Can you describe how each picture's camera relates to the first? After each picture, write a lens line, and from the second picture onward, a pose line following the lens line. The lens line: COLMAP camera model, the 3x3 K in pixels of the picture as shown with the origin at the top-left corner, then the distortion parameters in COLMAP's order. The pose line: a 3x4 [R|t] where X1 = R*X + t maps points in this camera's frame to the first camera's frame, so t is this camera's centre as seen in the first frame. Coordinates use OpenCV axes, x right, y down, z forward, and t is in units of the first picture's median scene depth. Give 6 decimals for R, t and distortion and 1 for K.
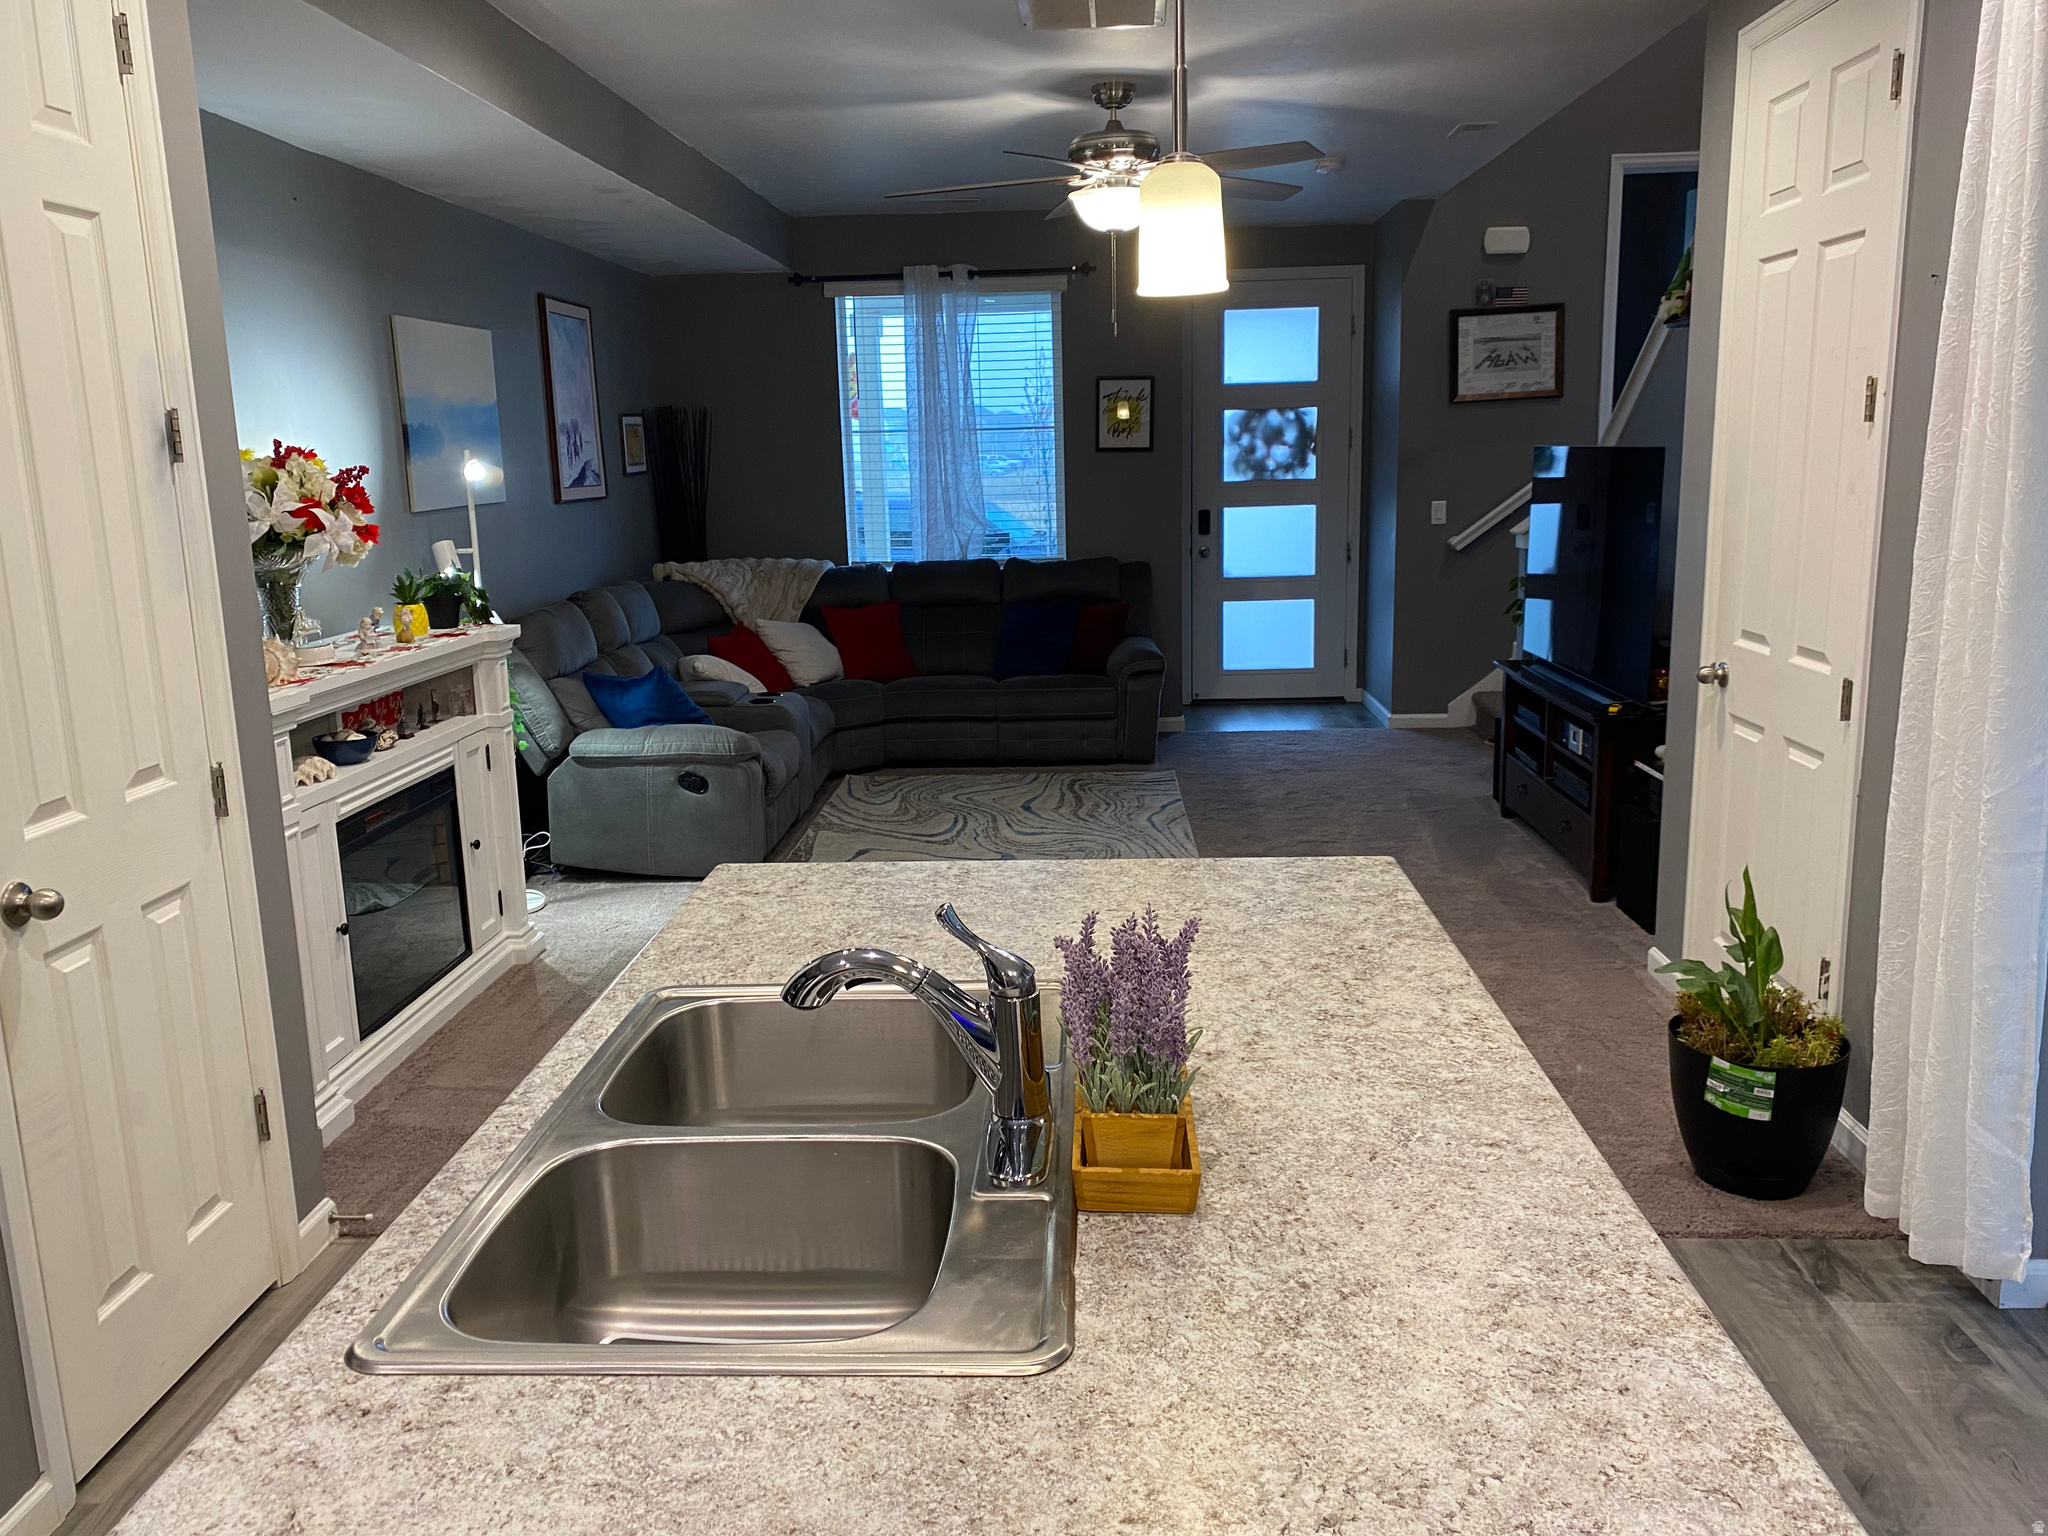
lens RADIAL K [[1548.7, 0, 1025.2], [0, 1548.7, 748.5], [0, 0, 1]] dist [0.137861, -0.198350]
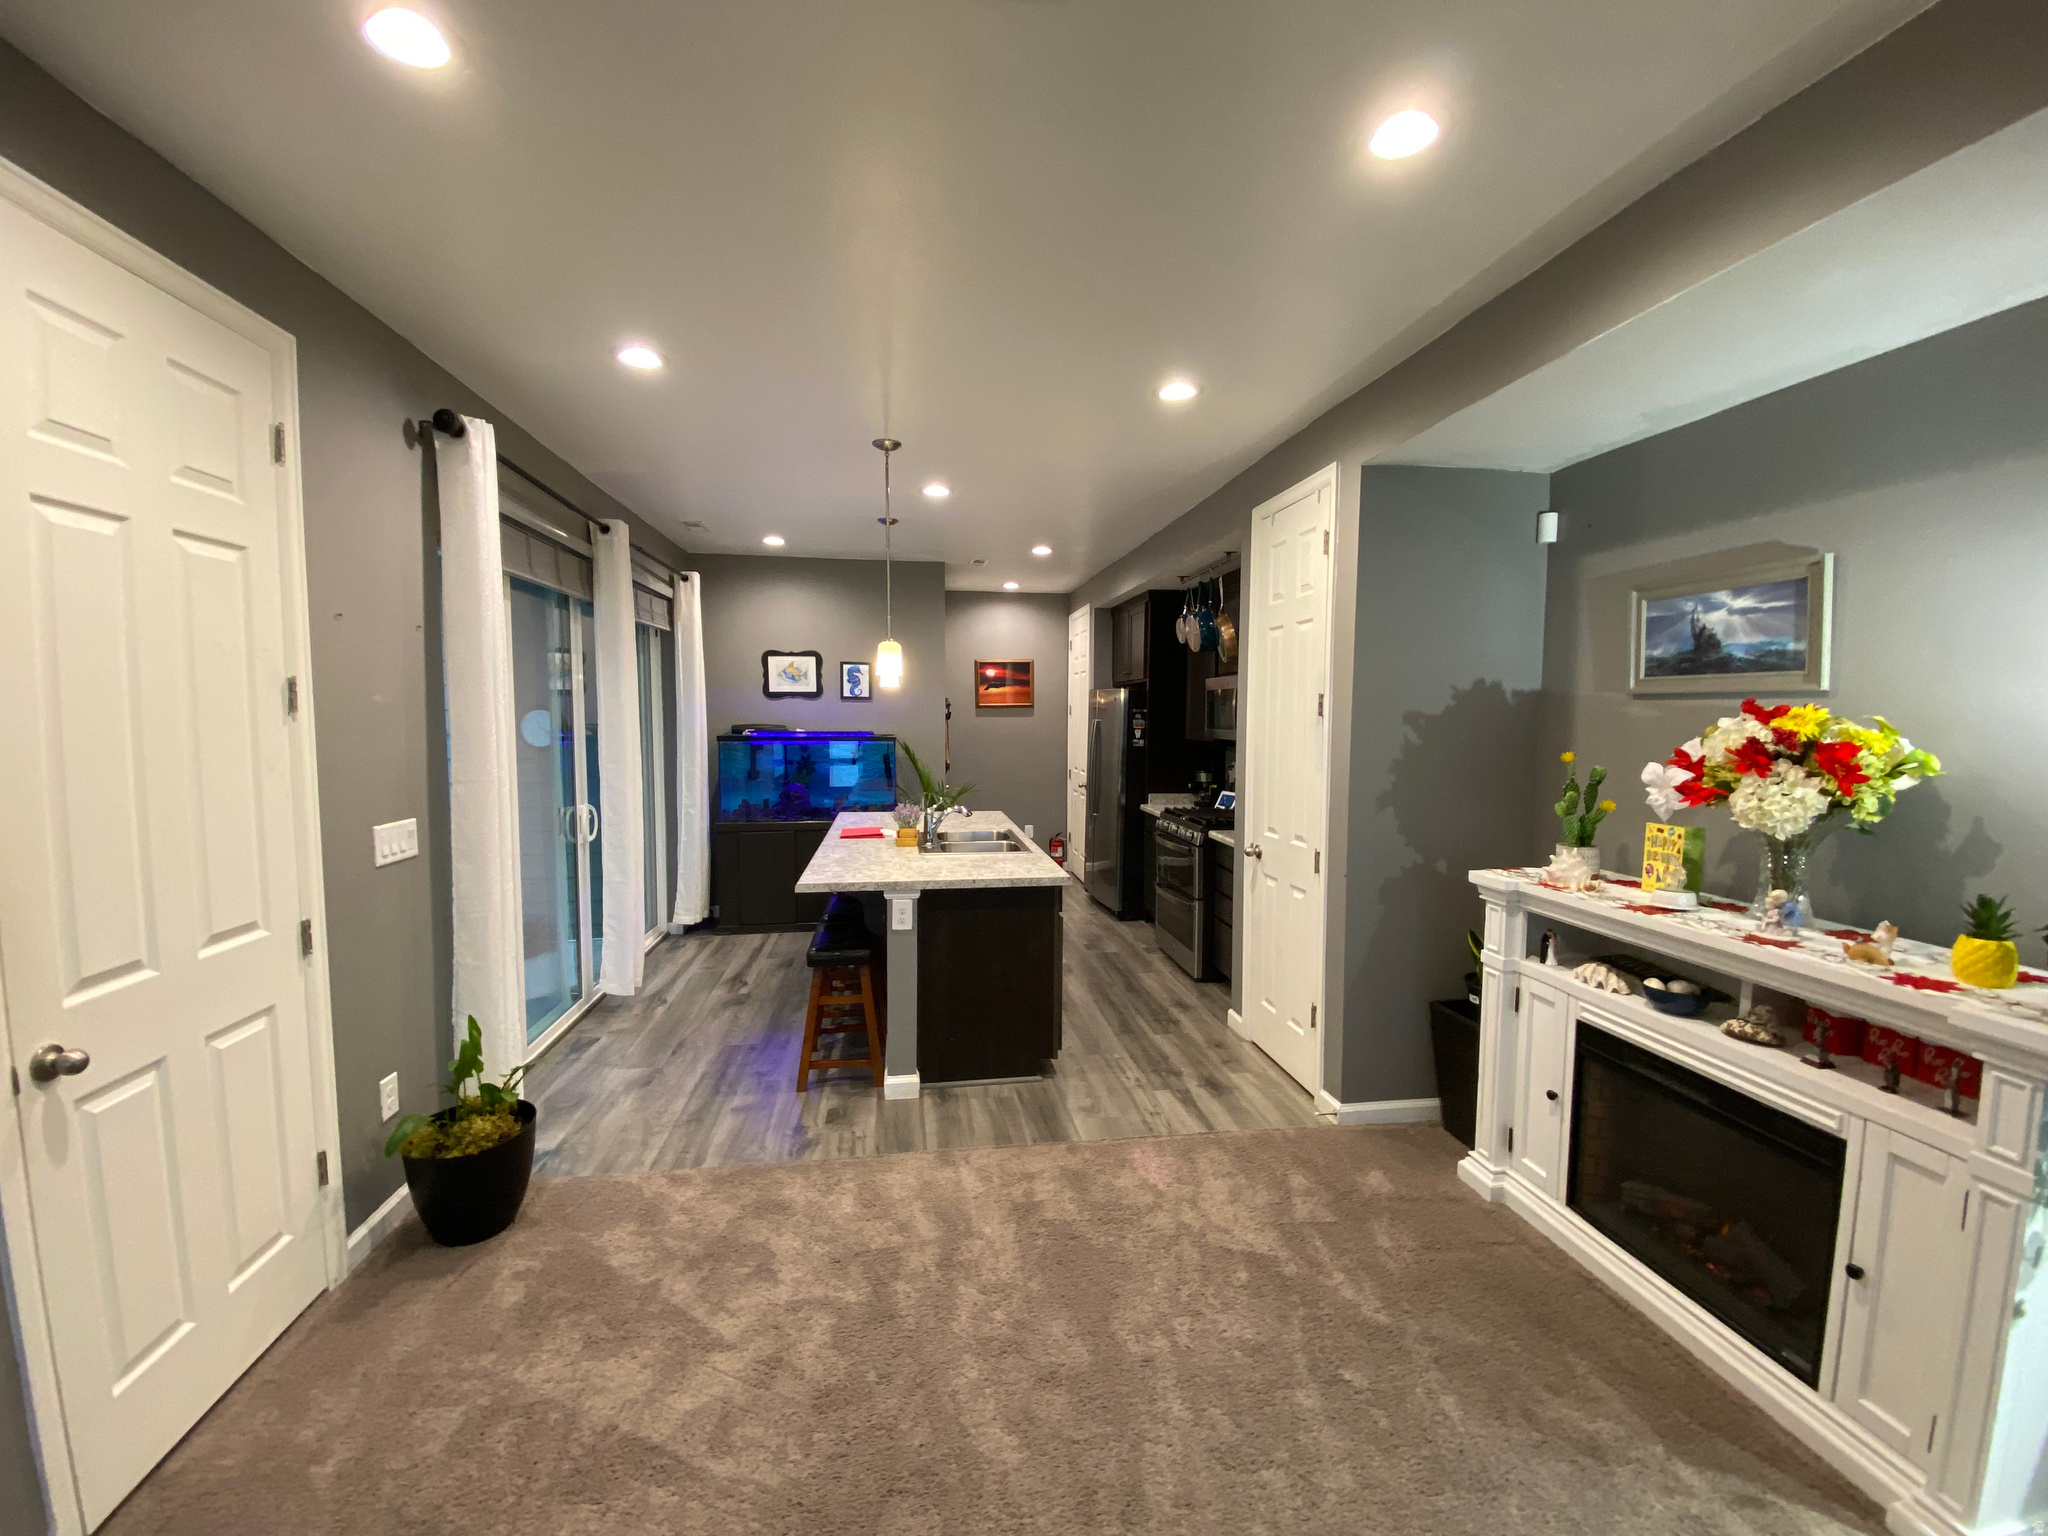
lens RADIAL K [[823.2, 0, 1018.4], [0, 823.2, 769.8], [0, 0, 1]] dist [0.023259, -0.023132]
pose [[-0.980822, 0.034809, -0.191773, 0.043998], [-0.016474, 0.965596, 0.259526, -0.143077], [0.194209, 0.257708, -0.946504, 0.722724]]
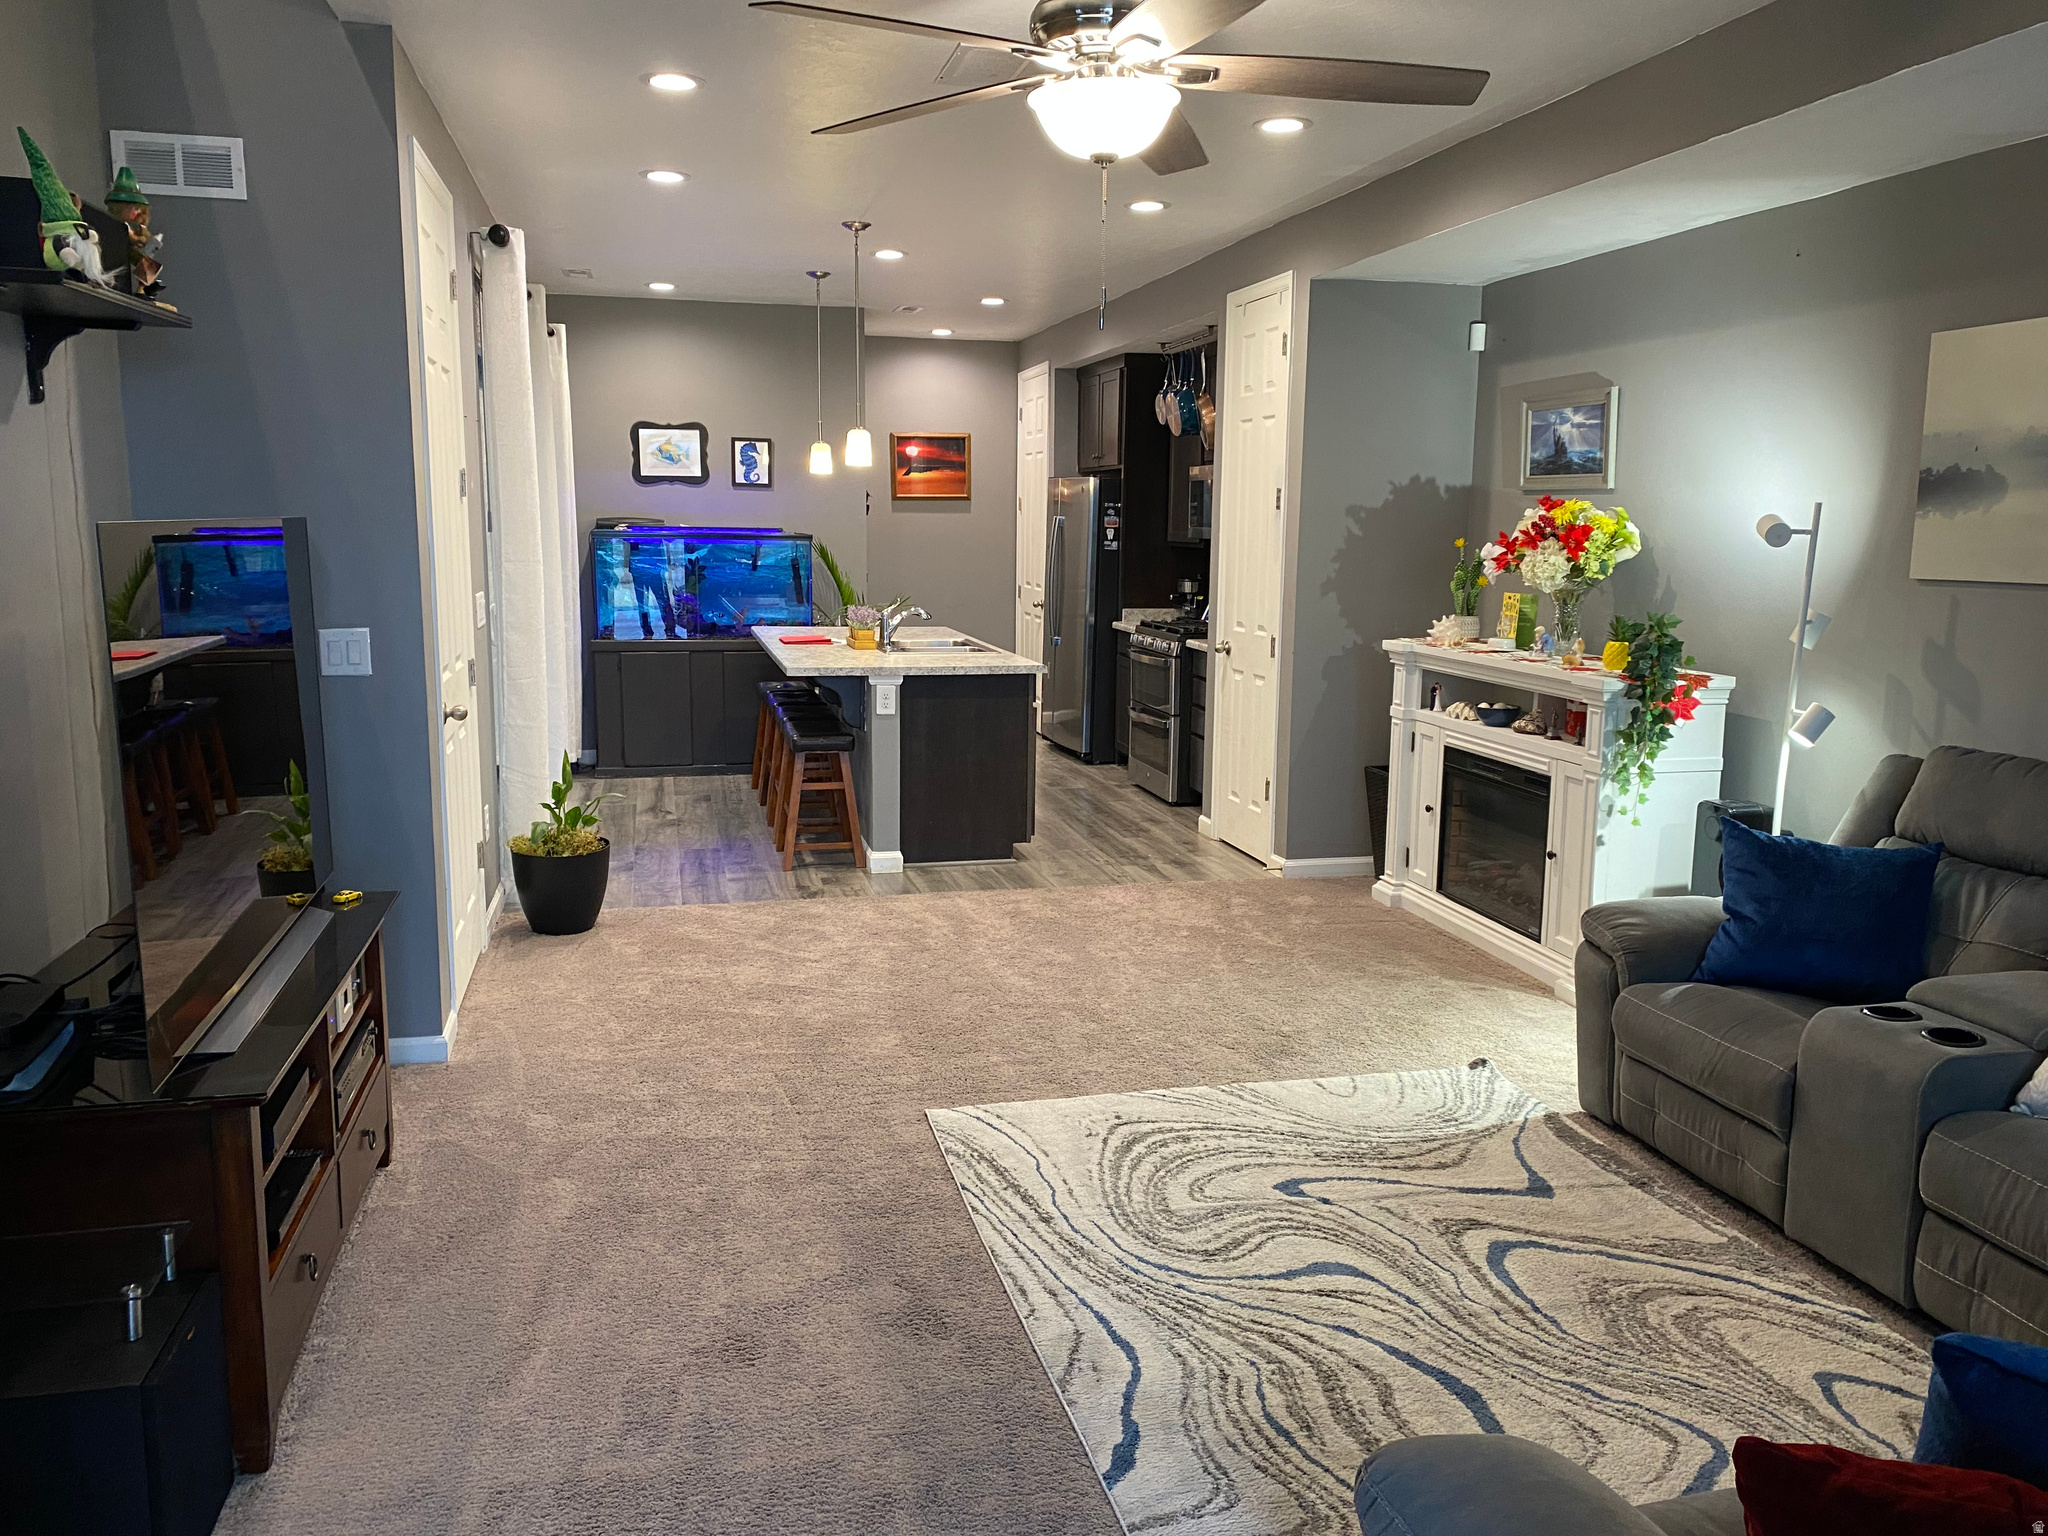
lens RADIAL K [[1547.5, 0, 1038.5], [0, 1547.5, 760.4], [0, 0, 1]] dist [0.095335, -0.117179]
pose [[-0.957265, 0.059950, -0.282932, 0.184873], [-0.042426, 0.938590, 0.342416, -0.219157], [0.286085, 0.339787, -0.895936, 1.116499]]
